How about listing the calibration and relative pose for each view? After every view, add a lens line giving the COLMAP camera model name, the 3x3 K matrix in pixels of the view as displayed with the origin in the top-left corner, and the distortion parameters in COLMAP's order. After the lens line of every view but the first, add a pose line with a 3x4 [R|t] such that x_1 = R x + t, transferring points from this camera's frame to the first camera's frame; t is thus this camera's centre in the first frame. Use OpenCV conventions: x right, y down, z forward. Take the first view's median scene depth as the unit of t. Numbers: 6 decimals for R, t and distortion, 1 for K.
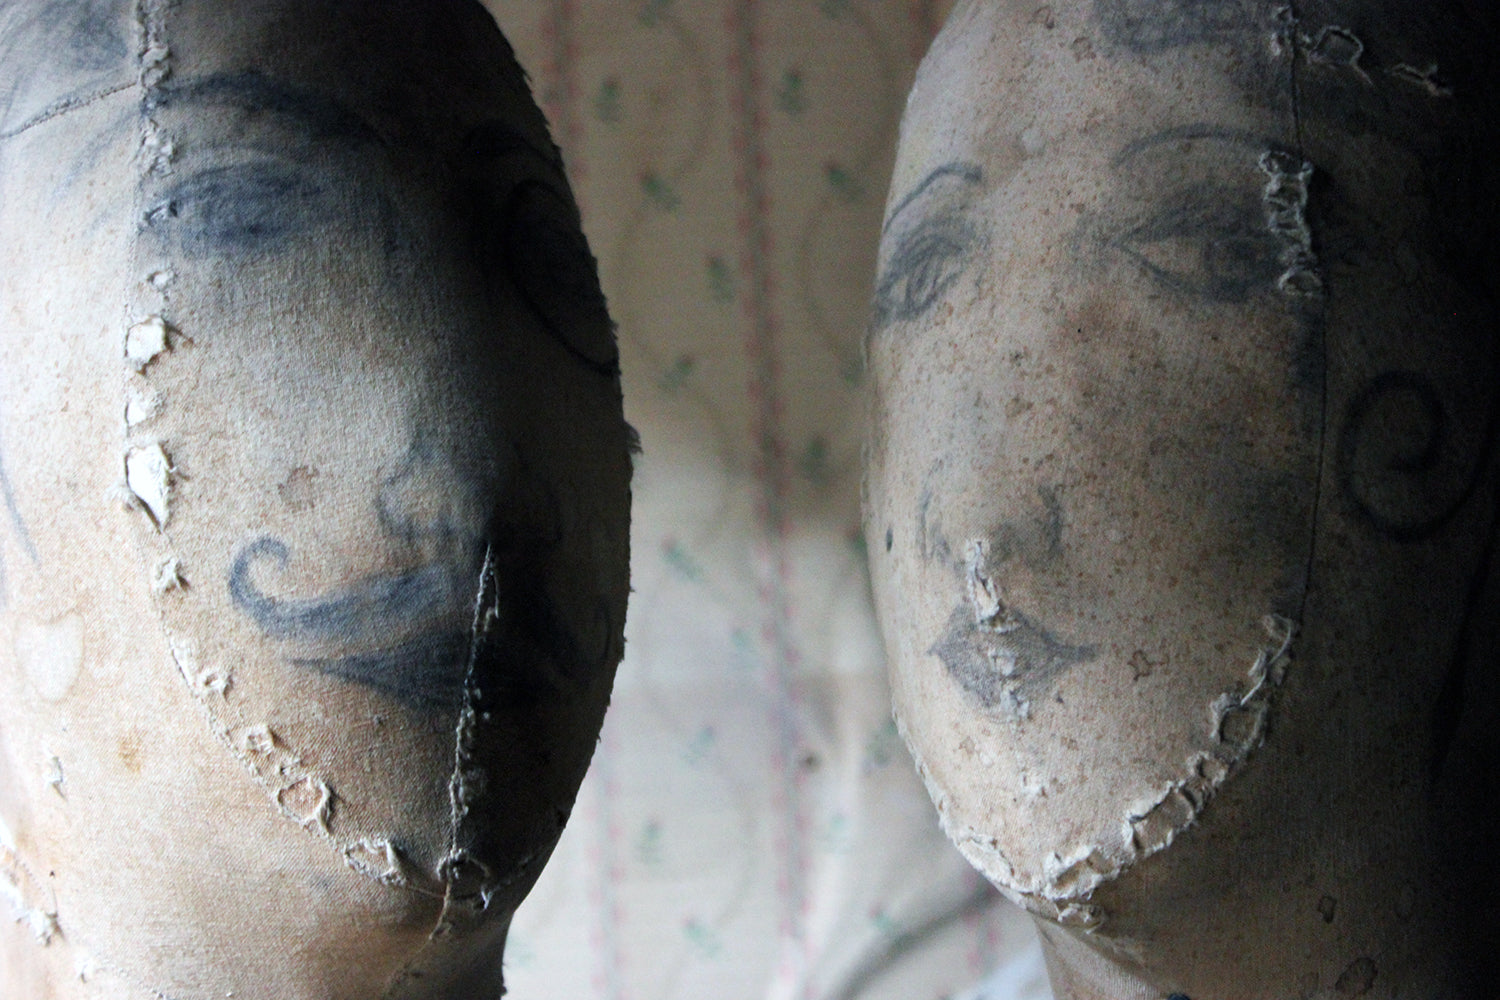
lens RADIAL K [[2911.4, 0, 748.5], [0, 2911.4, 517.2], [0, 0, 1]] dist [0.050617, 0.024156]
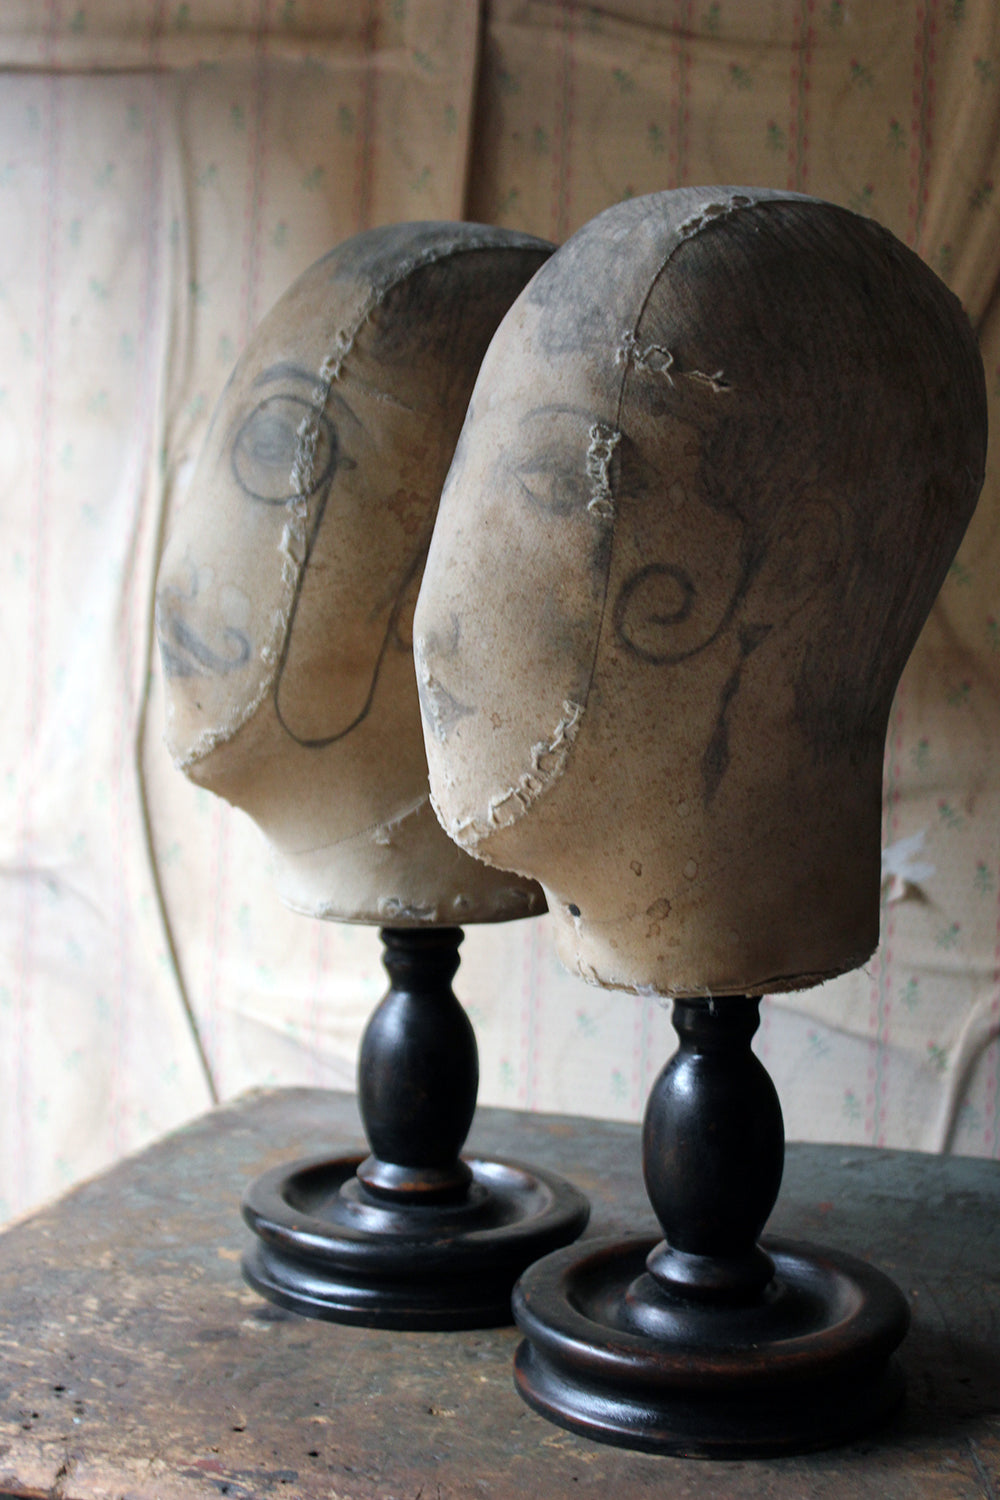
lens RADIAL K [[2343.3, 0, 500.0], [0, 2343.3, 750.0], [0, 0, 1]] dist [0.001982, -0.043117]
pose [[0.927137, 0.121401, -0.354511, 0.625411], [-0.056892, 0.980702, 0.187049, -0.190821], [0.370377, -0.153252, 0.916152, -0.274368]]
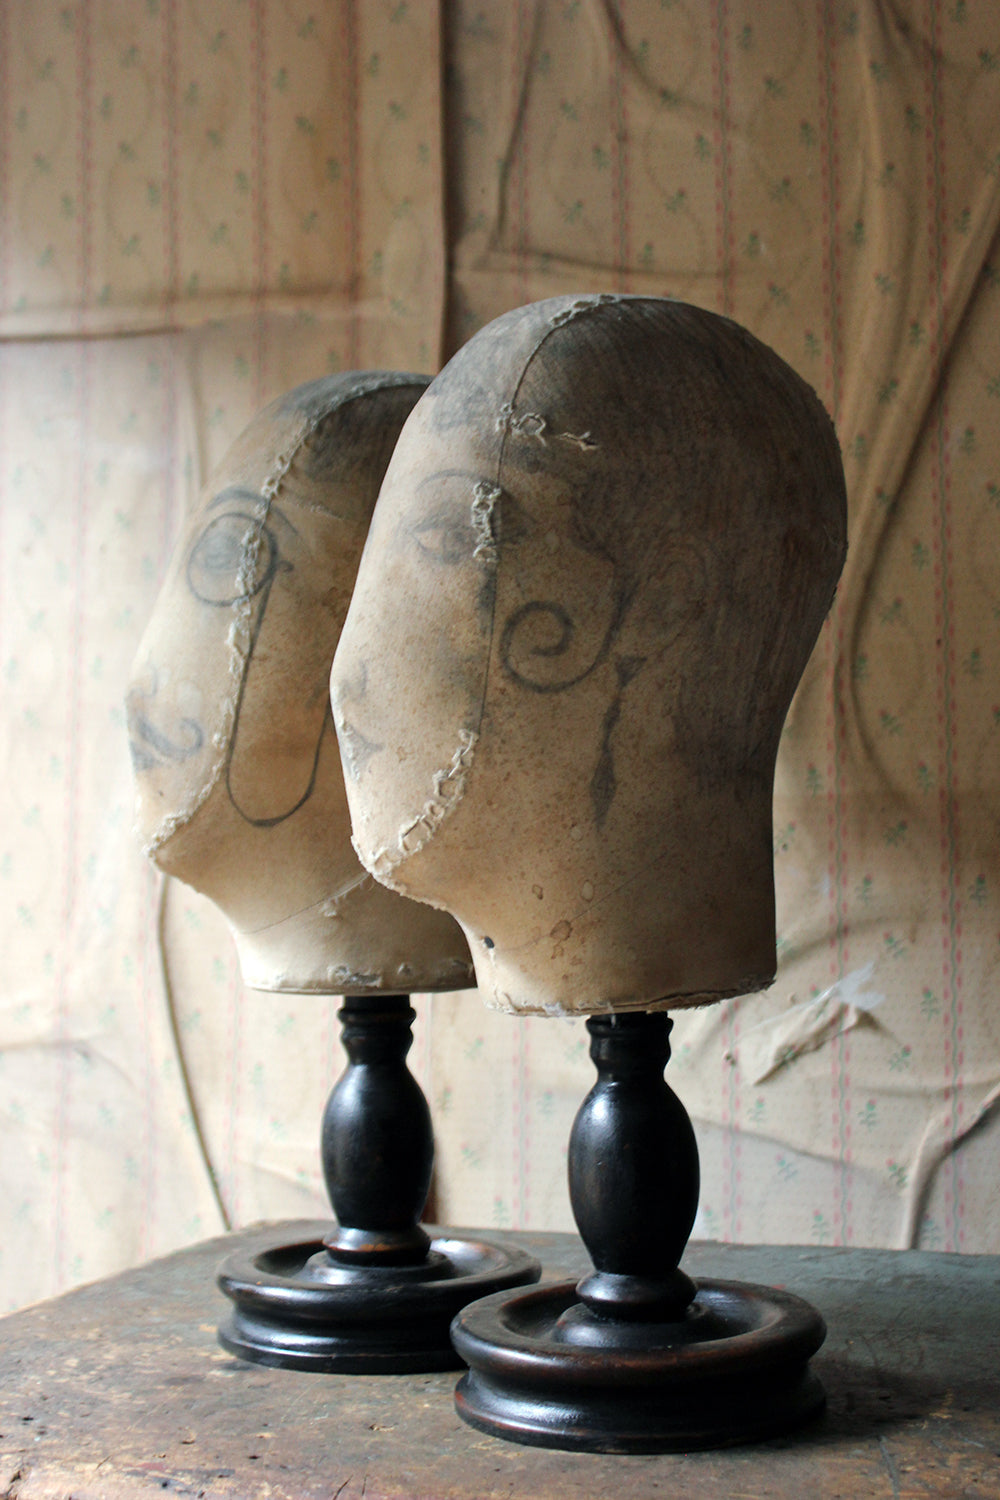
lens RADIAL K [[2136.6, 0, 500.0], [0, 2136.6, 750.0], [0, 0, 1]] dist [-0.032233, 0.052279]
pose [[0.914846, 0.033141, -0.402440, 0.750338], [-0.020123, 0.999130, 0.036532, -0.004528], [0.403300, -0.025323, 0.914717, -0.255150]]
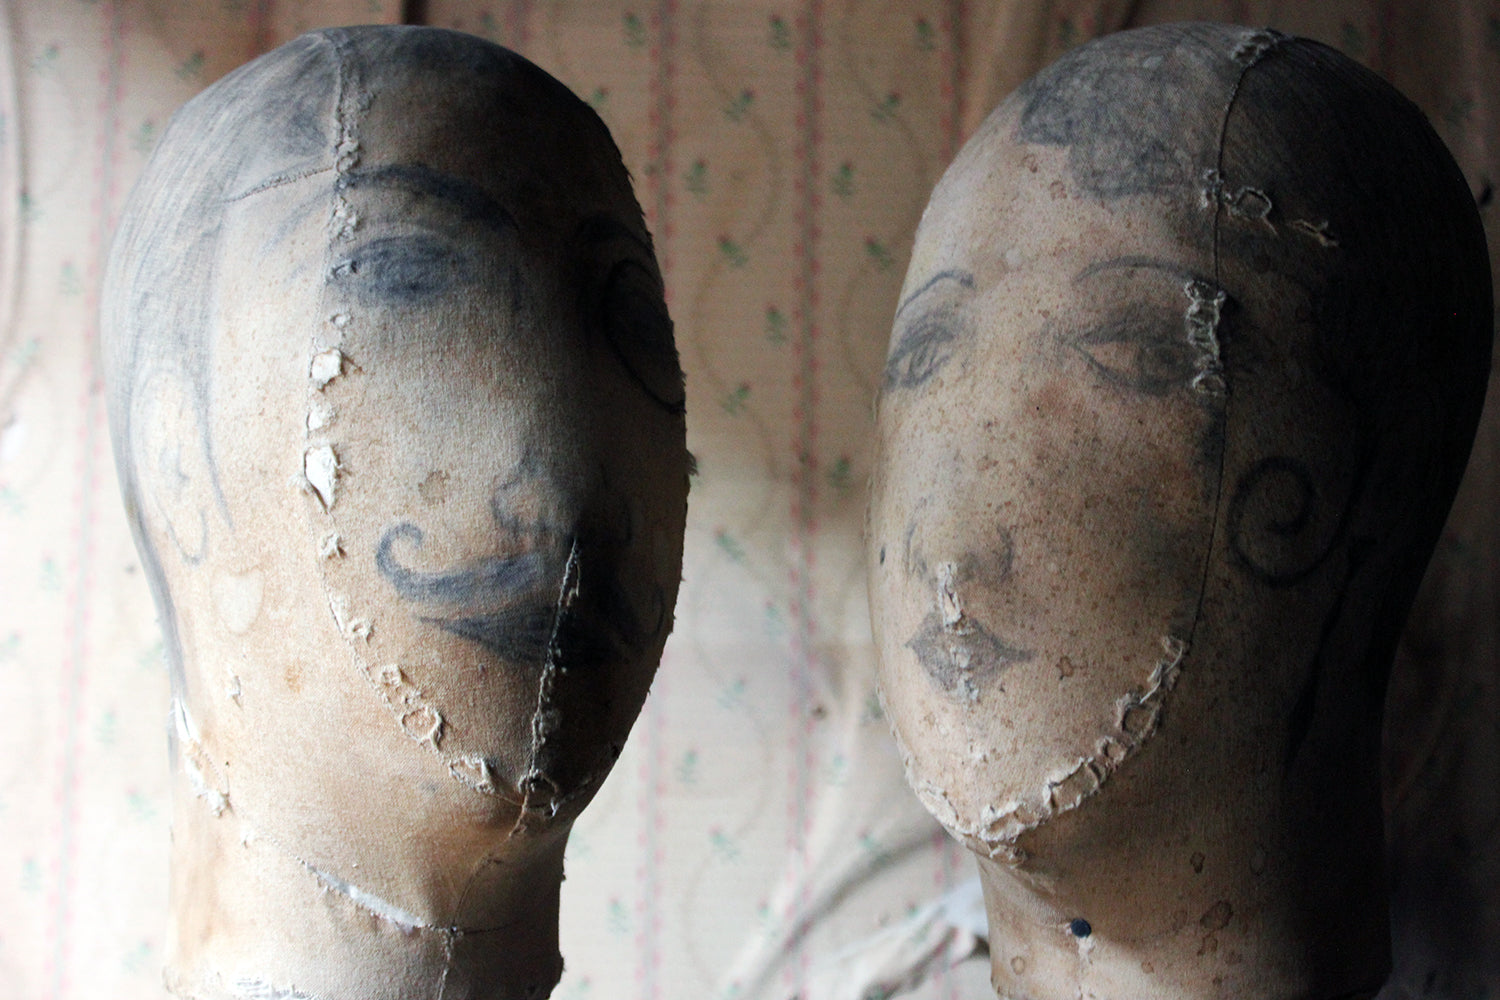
lens RADIAL K [[2435.5, 0, 748.8], [0, 2435.5, 517.8], [0, 0, 1]] dist [-0.004691, -0.014074]
pose [[0.997273, 0.070899, -0.020505, 0.010467], [-0.070622, 0.997406, 0.013928, -0.021199], [0.021440, -0.012442, 0.999693, -0.092272]]
